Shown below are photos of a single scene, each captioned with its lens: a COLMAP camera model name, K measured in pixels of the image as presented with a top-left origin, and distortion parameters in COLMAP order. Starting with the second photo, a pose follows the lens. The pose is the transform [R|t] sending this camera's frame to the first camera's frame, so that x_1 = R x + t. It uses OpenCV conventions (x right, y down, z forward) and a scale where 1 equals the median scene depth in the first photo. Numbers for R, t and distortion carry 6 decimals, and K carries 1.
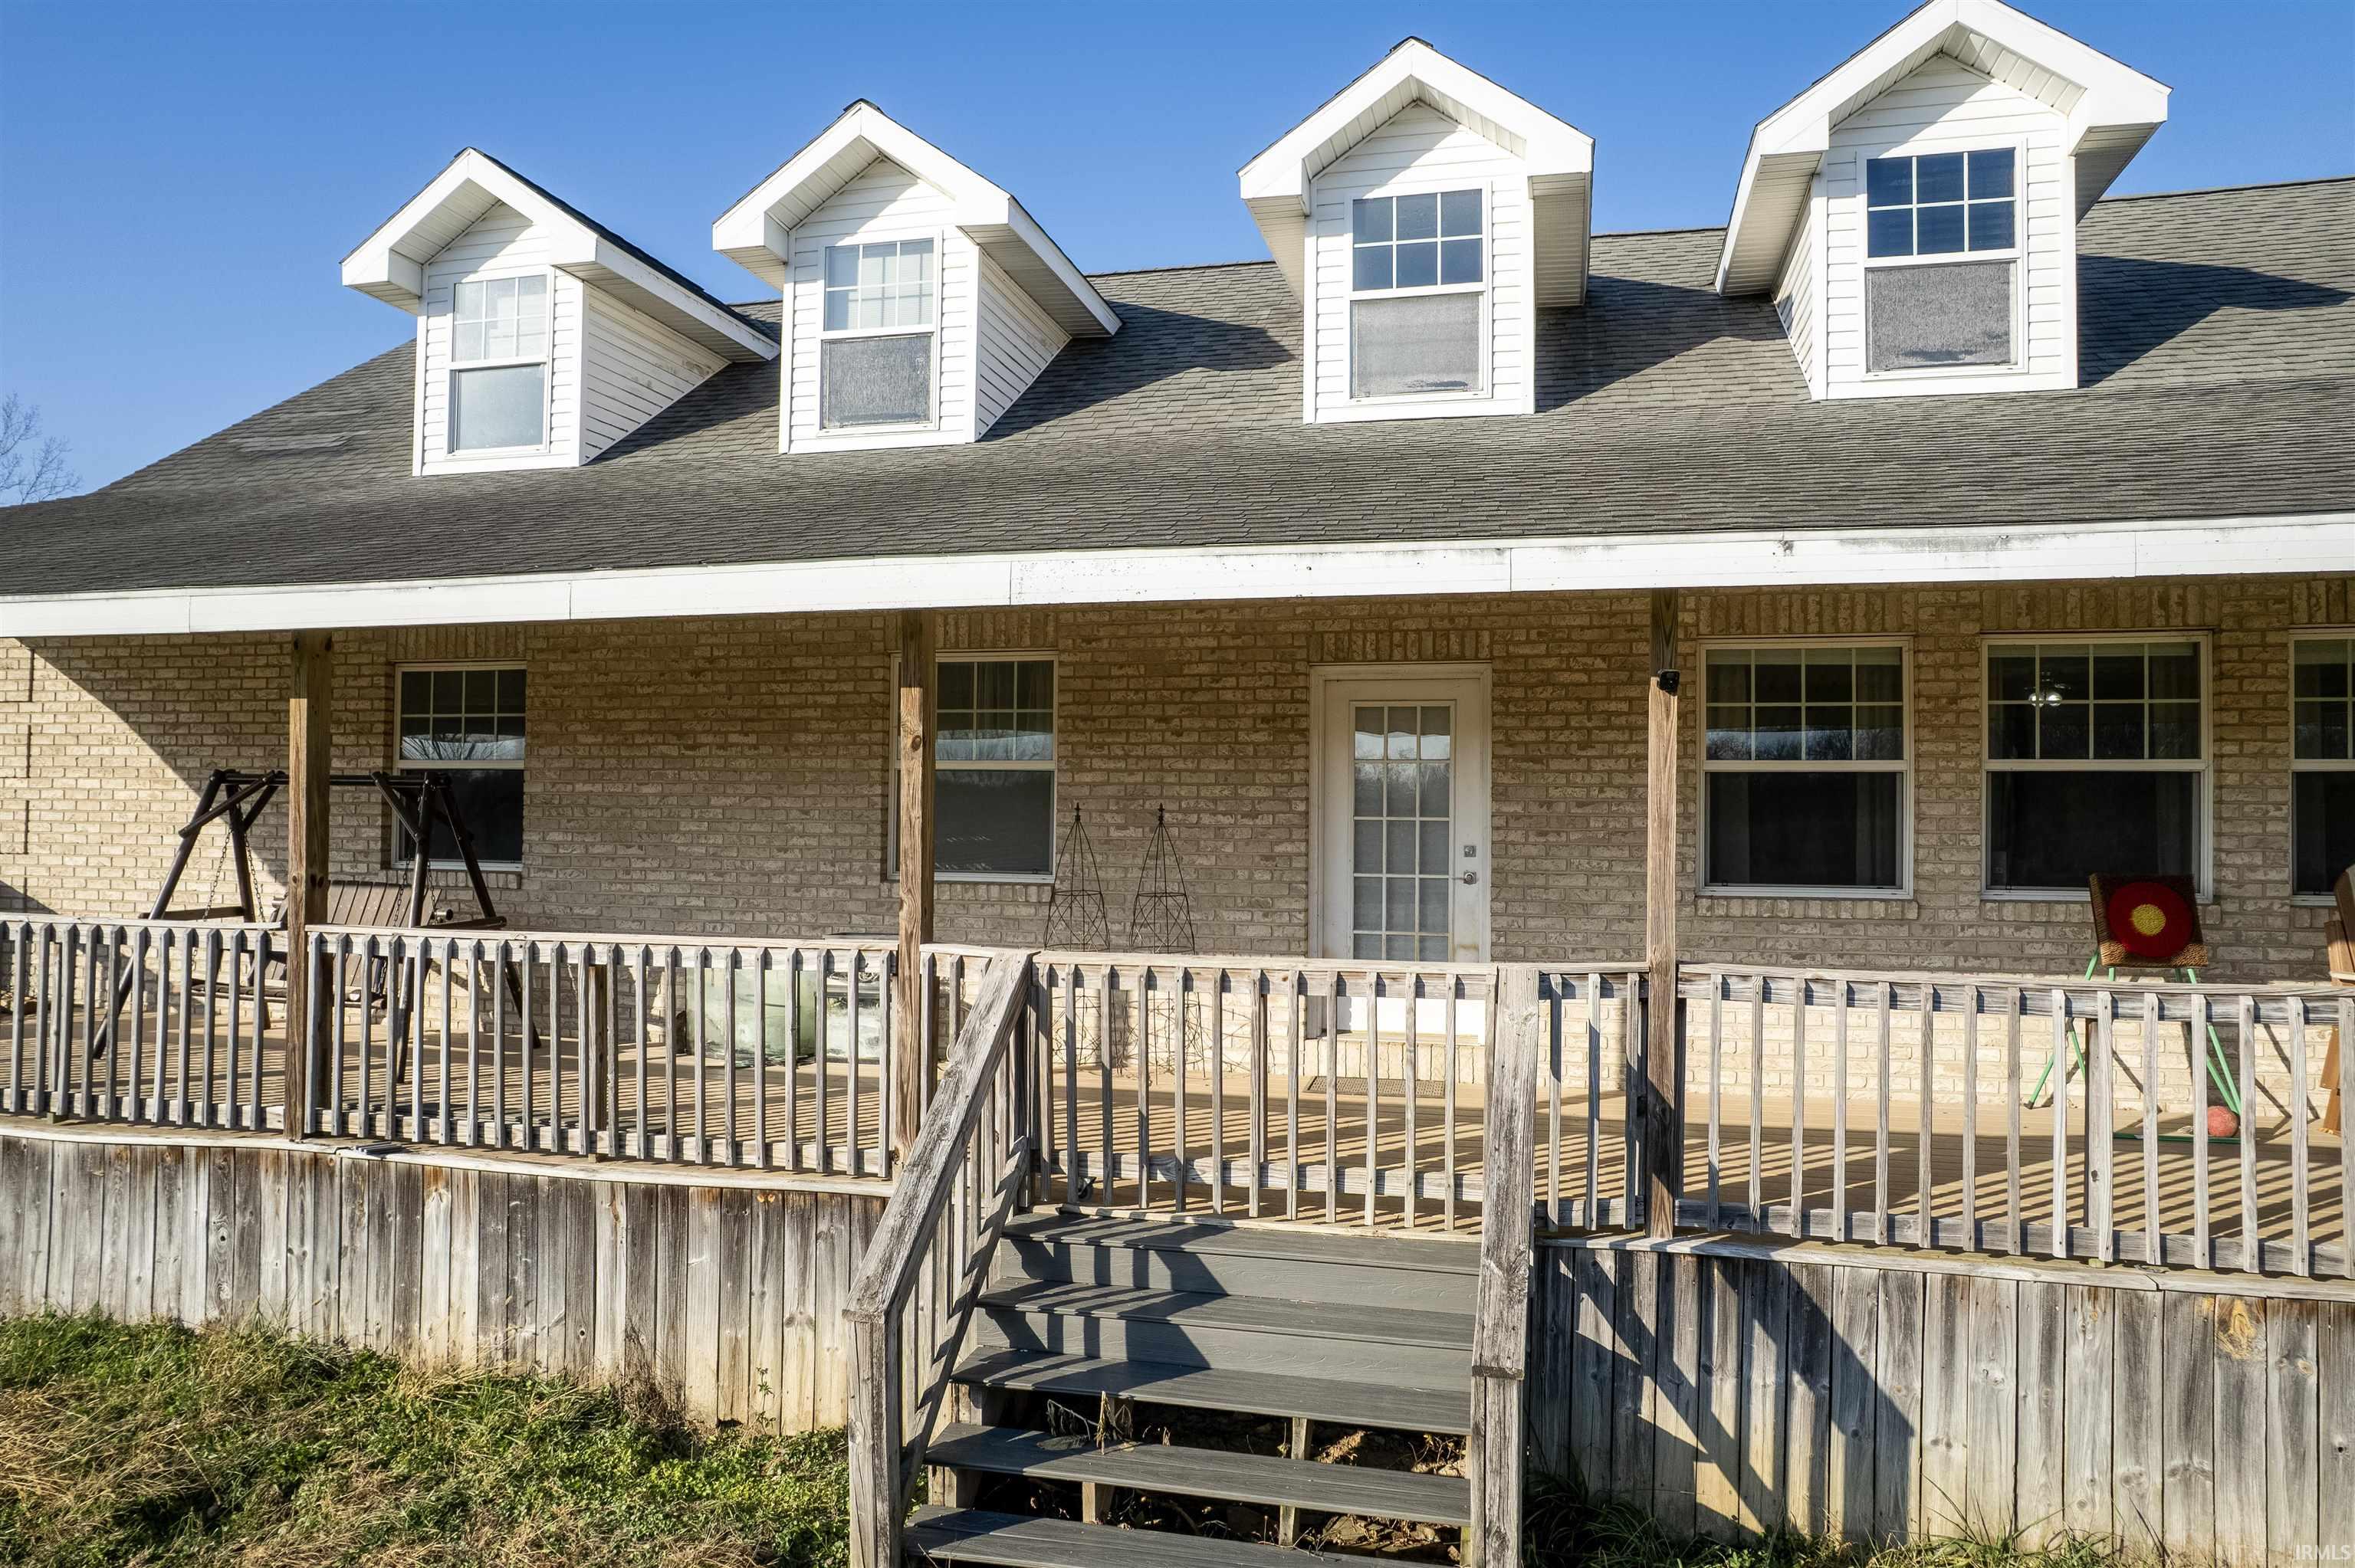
lens RADIAL K [[1522.5, 0, 1191.1], [0, 1522.5, 789.7], [0, 0, 1]] dist [-0.080529, 0.069459]
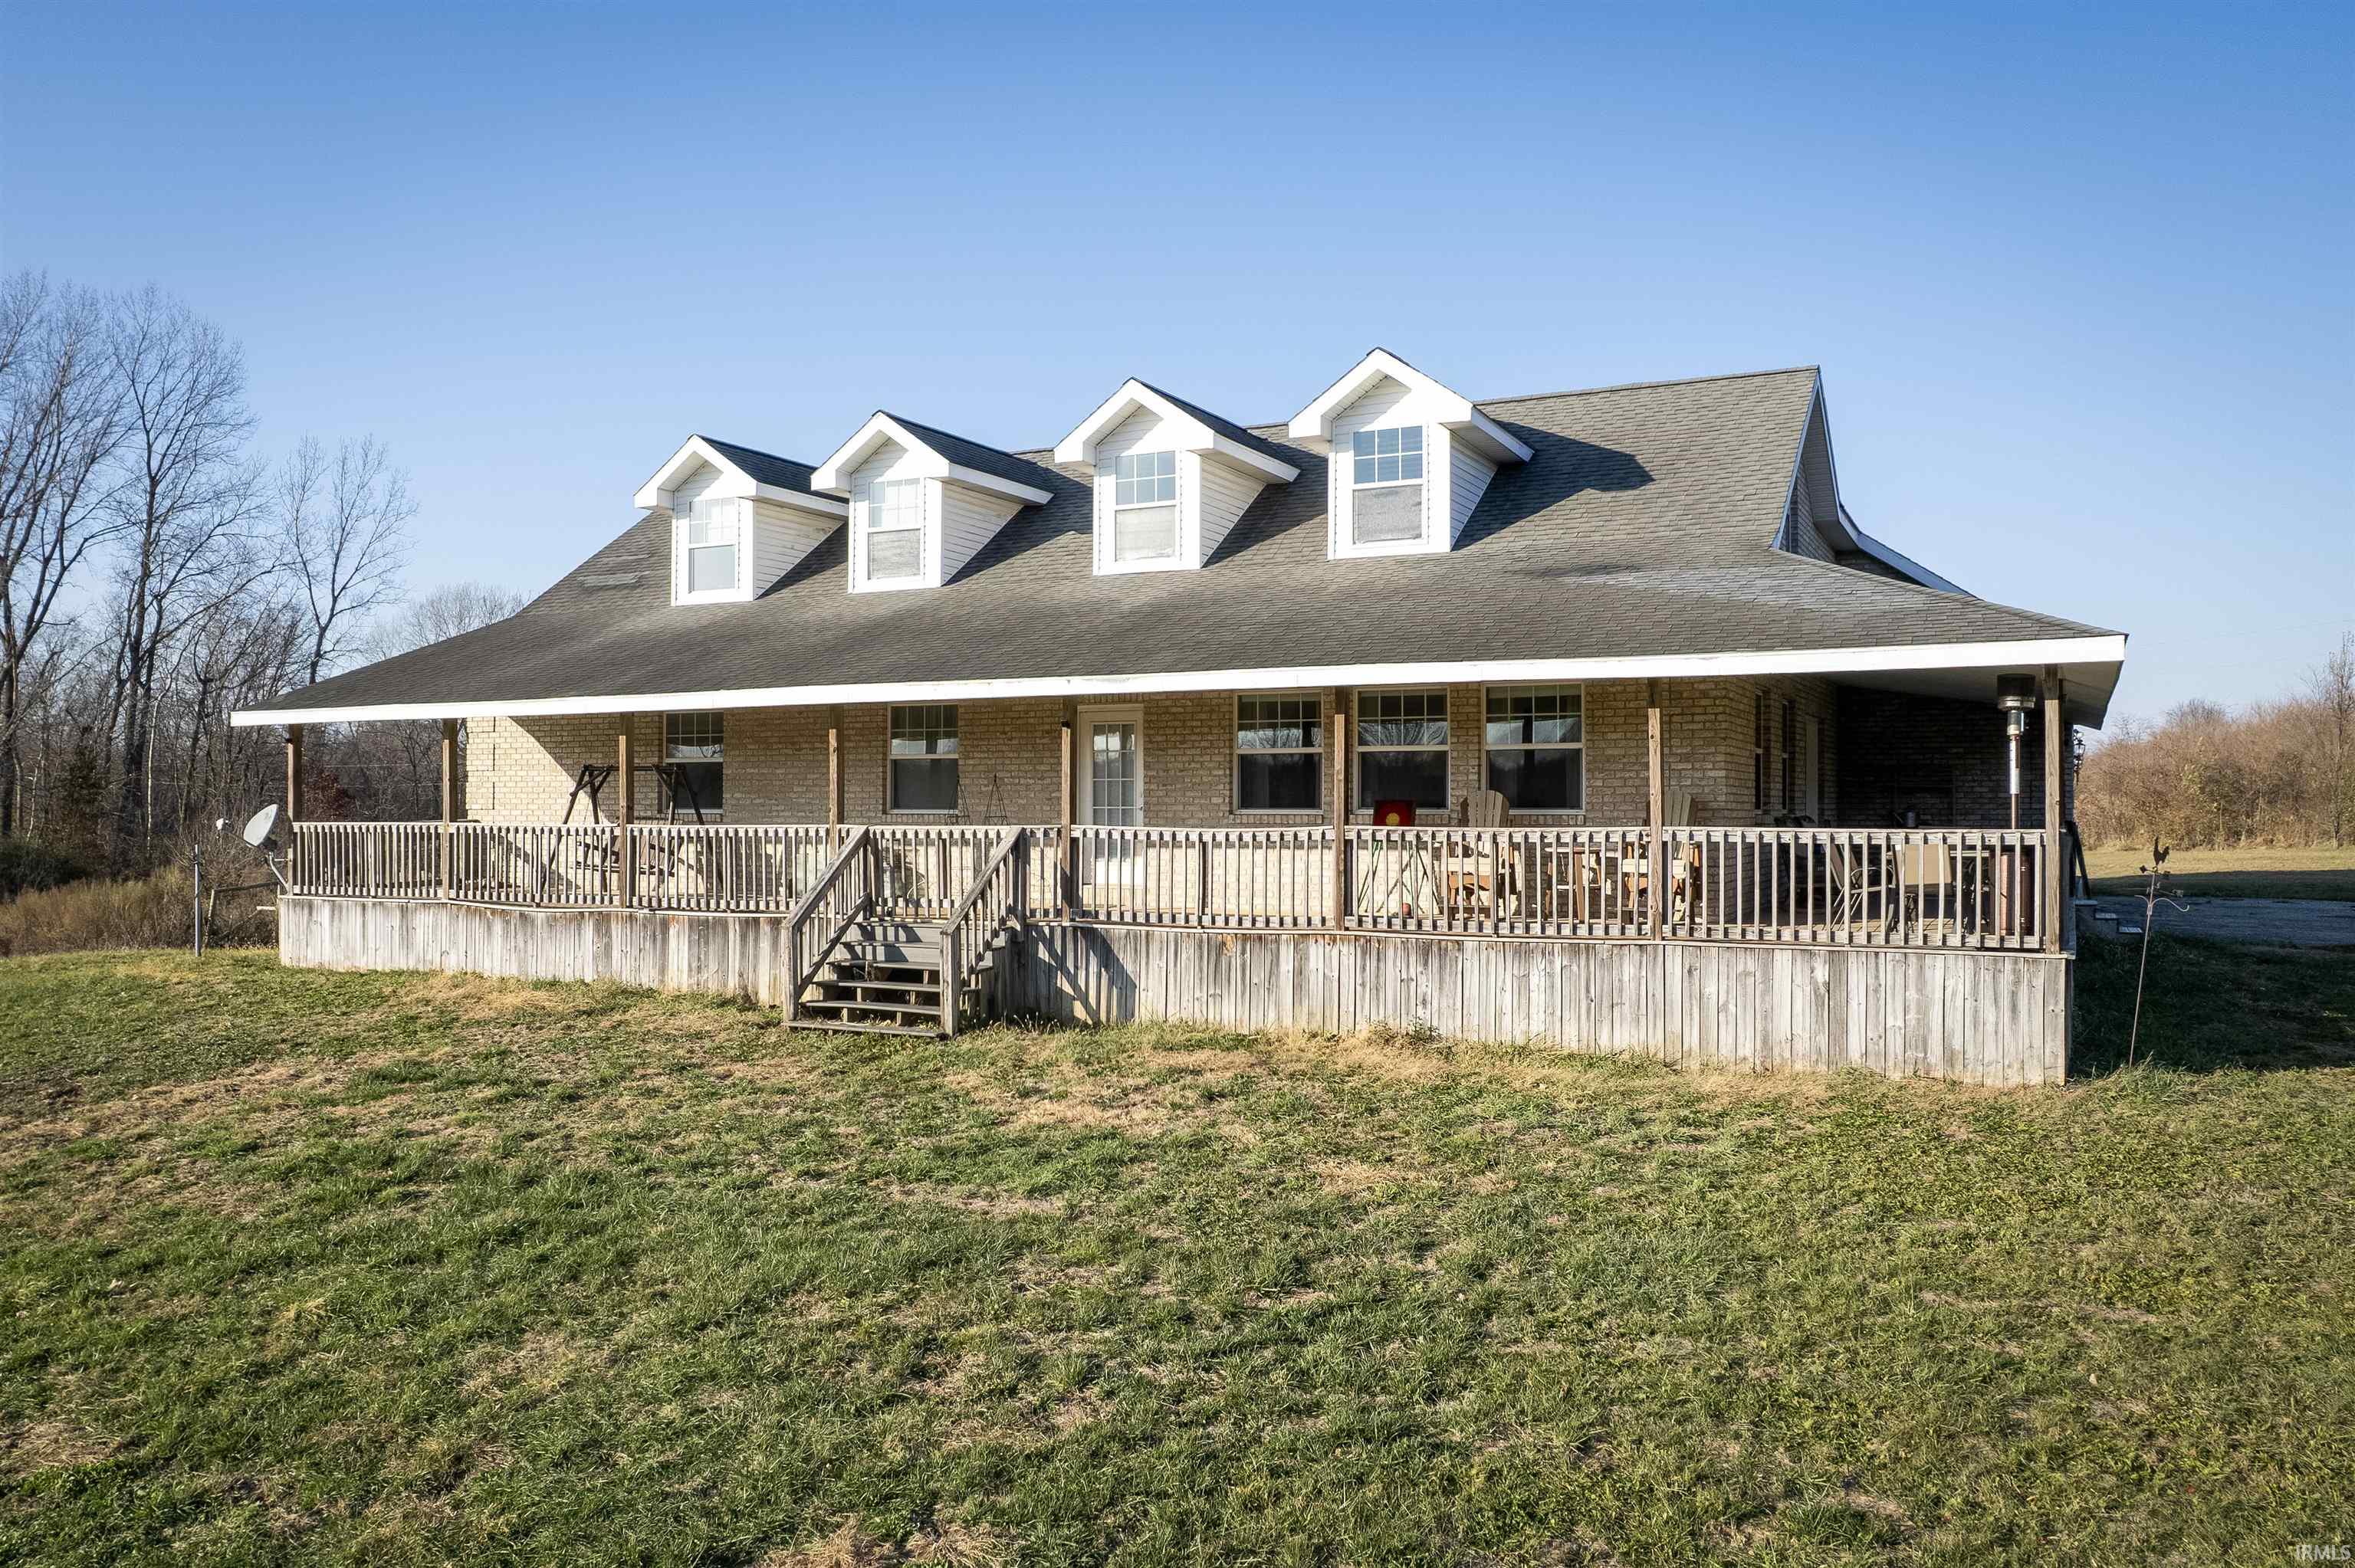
lens RADIAL K [[1801.1, 0, 1144.4], [0, 1801.1, 783.4], [0, 0, 1]] dist [-0.039757, 0.001728]
pose [[0.970523, -0.012526, -0.240684, 0.928826], [0.013152, 0.999913, 0.000996, 0.026914], [0.240650, -0.004132, 0.970603, -1.630944]]
